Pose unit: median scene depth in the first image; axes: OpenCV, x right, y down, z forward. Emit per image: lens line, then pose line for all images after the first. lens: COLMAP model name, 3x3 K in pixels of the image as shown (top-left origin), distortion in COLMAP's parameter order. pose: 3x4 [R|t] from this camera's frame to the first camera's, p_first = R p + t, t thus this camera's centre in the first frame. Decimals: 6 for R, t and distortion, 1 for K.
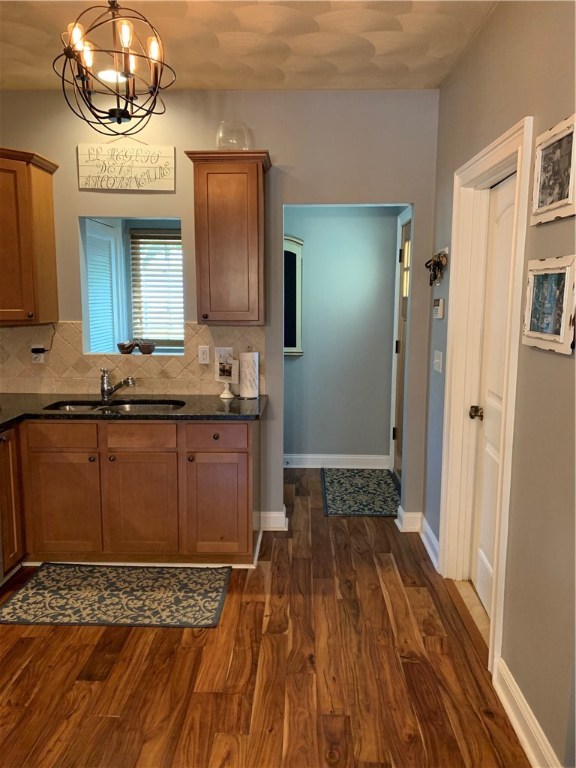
lens RADIAL K [[586.9, 0, 286.9], [0, 586.9, 378.8], [0, 0, 1]] dist [0.055795, -0.066046]
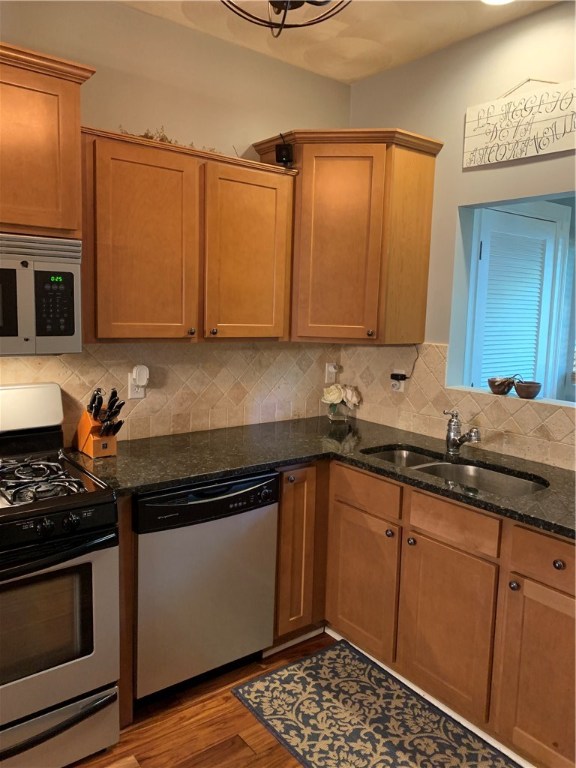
lens RADIAL K [[587.8, 0, 290.7], [0, 587.8, 375.8], [0, 0, 1]] dist [0.042564, -0.038350]
pose [[0.633990, 0.106434, -0.765982, 0.124413], [-0.134620, 0.990550, 0.026216, -0.056523], [0.761534, 0.086496, 0.642328, 0.409276]]
